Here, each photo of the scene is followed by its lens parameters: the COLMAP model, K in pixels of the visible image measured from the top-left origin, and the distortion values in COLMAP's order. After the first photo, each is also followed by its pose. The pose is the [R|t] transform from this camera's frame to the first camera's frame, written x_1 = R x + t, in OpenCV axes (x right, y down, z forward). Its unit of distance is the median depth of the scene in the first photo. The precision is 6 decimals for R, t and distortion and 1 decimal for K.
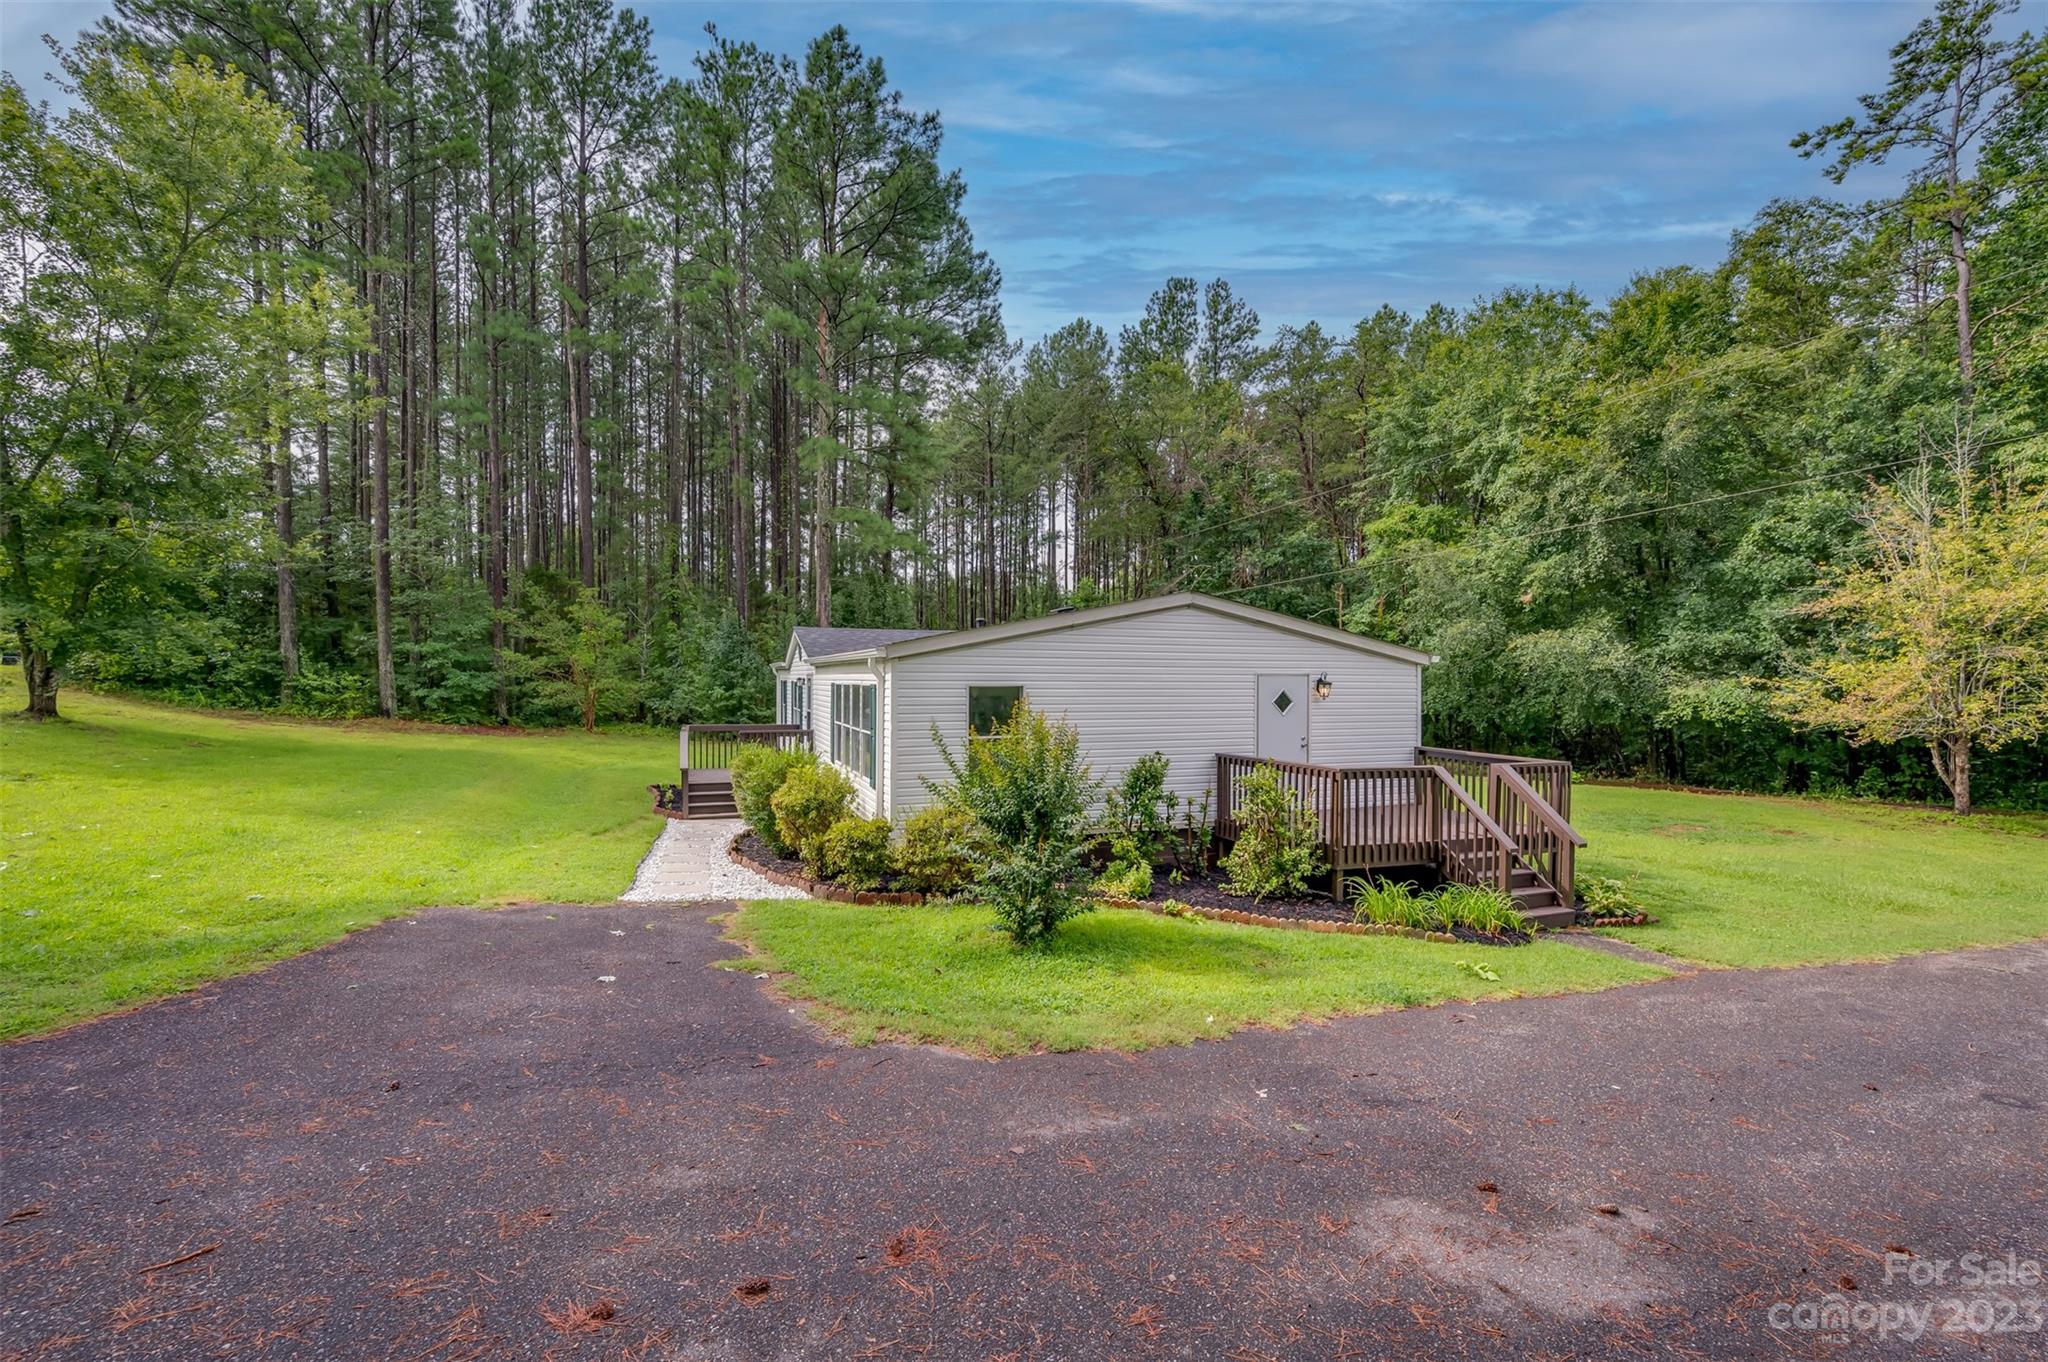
lens RADIAL K [[857.1, 0, 1018.8], [0, 857.1, 681.2], [0, 0, 1]] dist [0.000081, -0.000197]
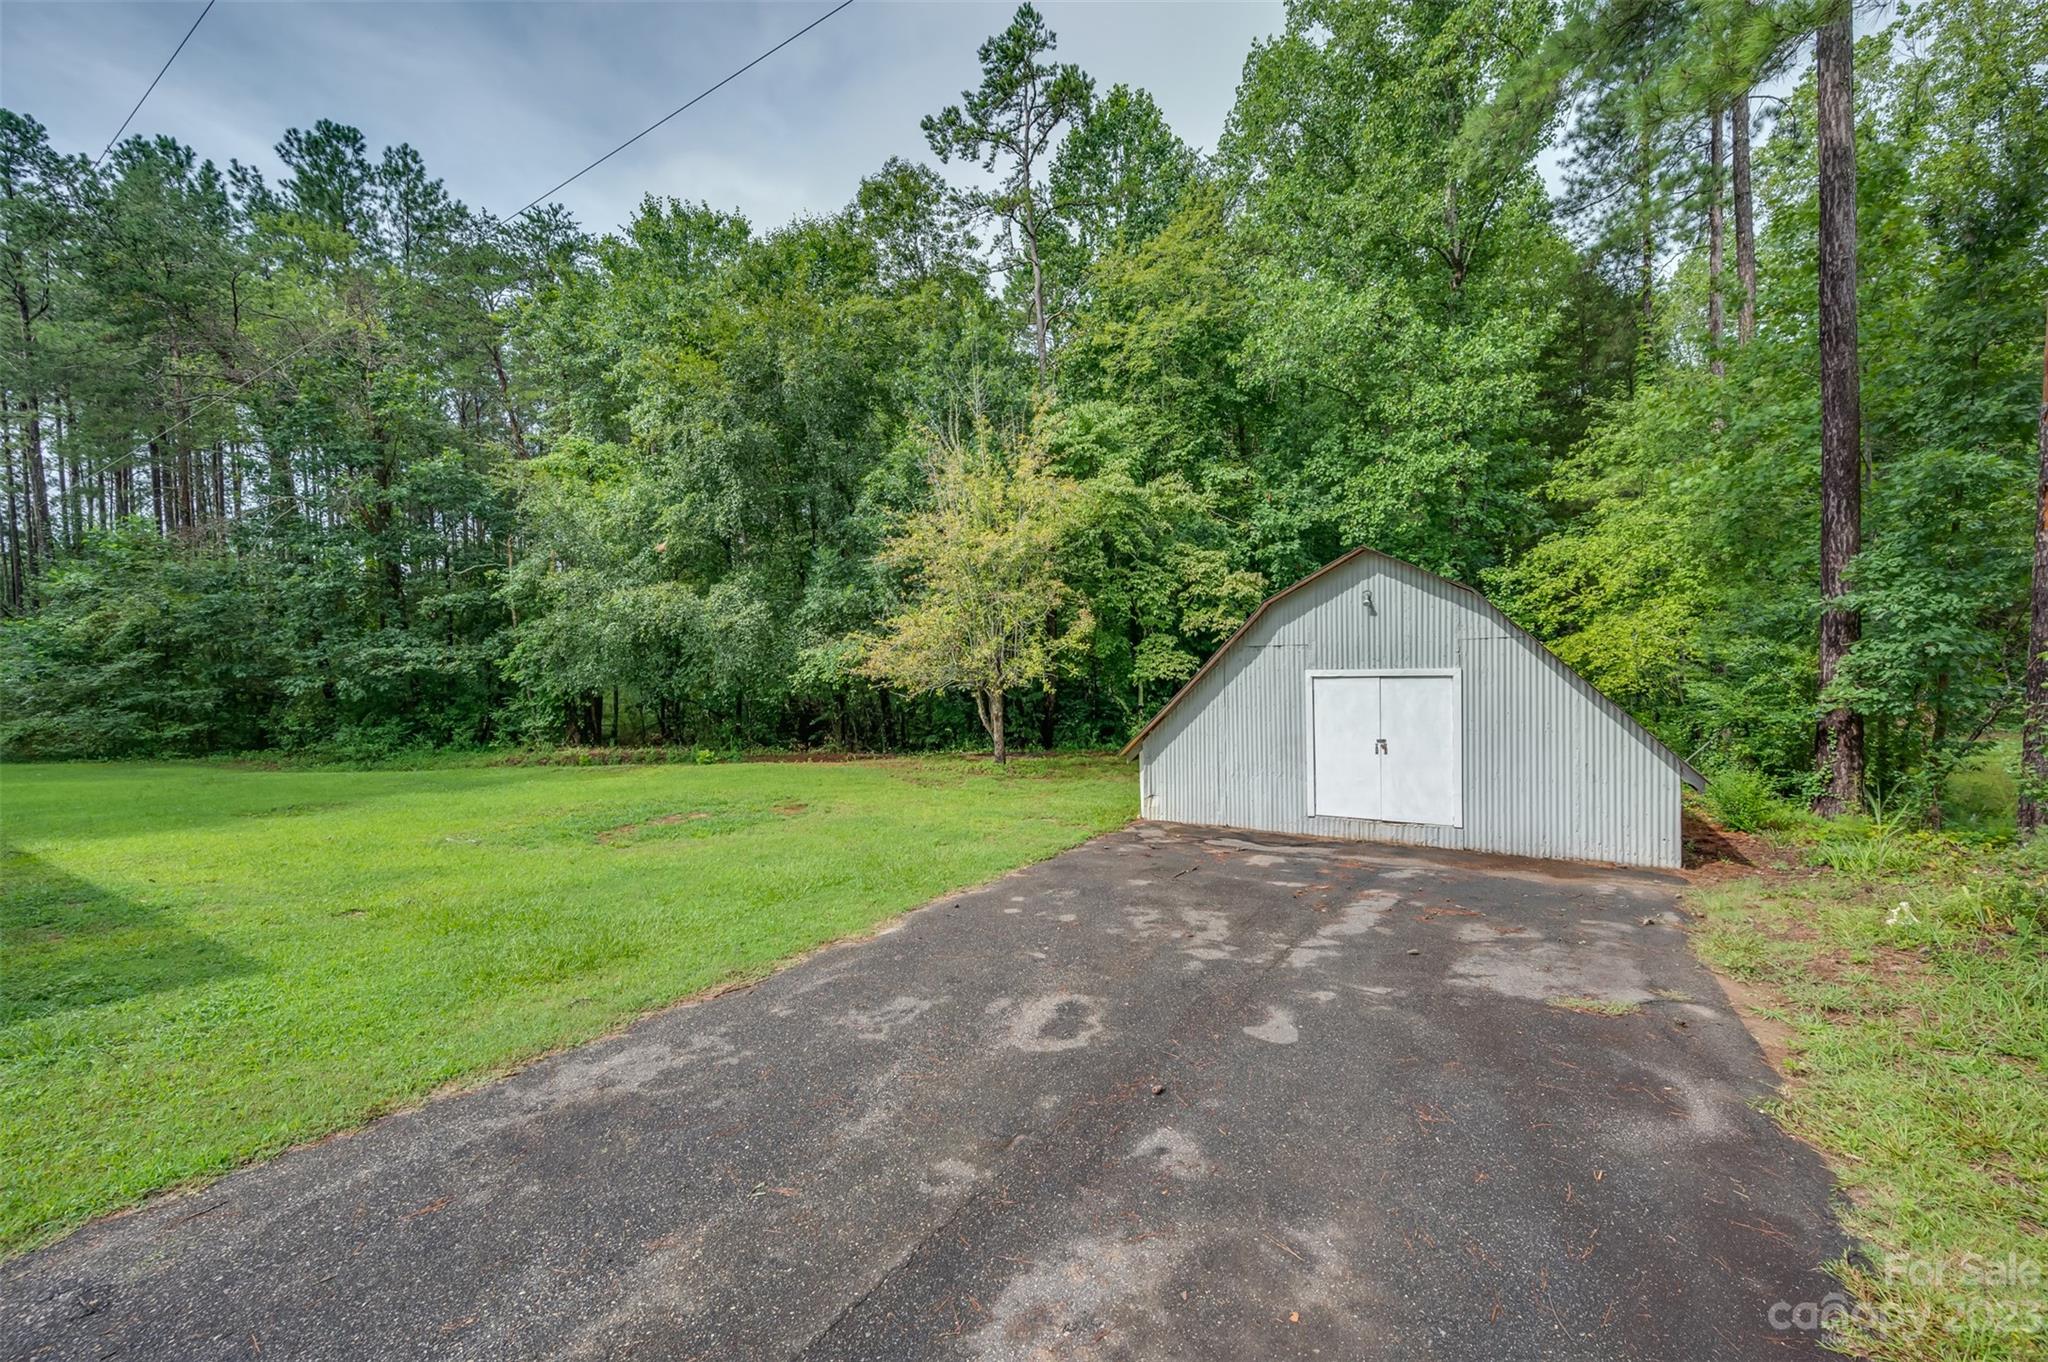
lens RADIAL K [[857.1, 0, 1002.0], [0, 857.1, 675.8], [0, 0, 1]] dist [0.000081, -0.000197]
pose [[0.781811, -0.033094, 0.622637, 0.353663], [0.031441, 0.999413, 0.013642, 0.029586], [-0.622722, 0.008911, 0.782392, 0.154196]]
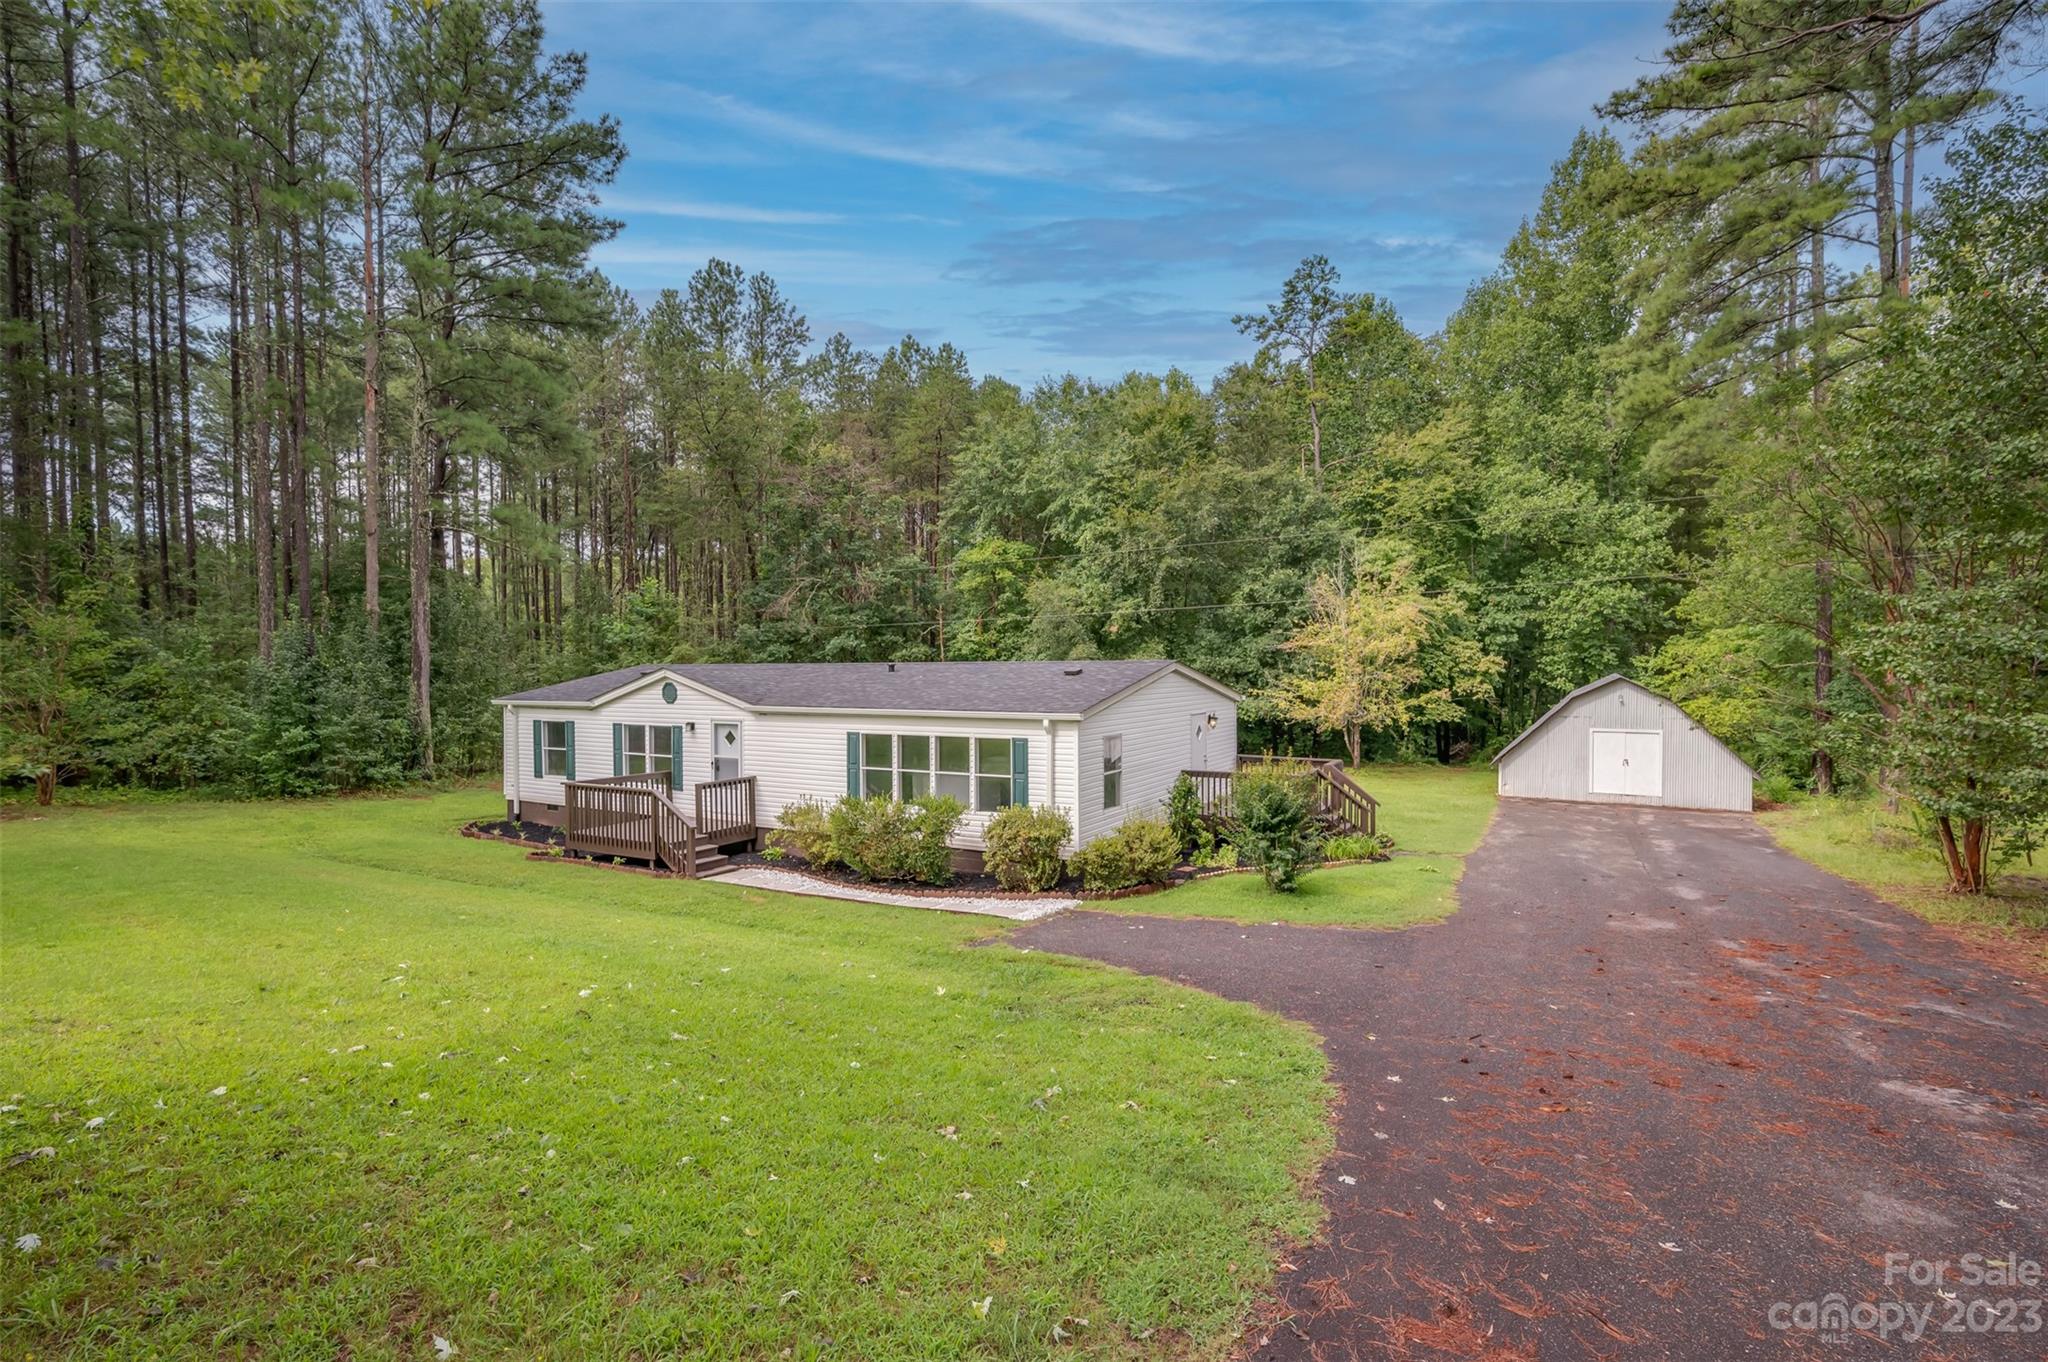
lens RADIAL K [[986.7, 0, 991.2], [0, 986.7, 680.4], [0, 0, 1]] dist [-0.003181, 0.000007]
pose [[0.774899, -0.022432, 0.631687, -0.551733], [0.013679, 0.999731, 0.018722, -0.053323], [-0.631937, -0.005867, 0.774997, -0.056320]]
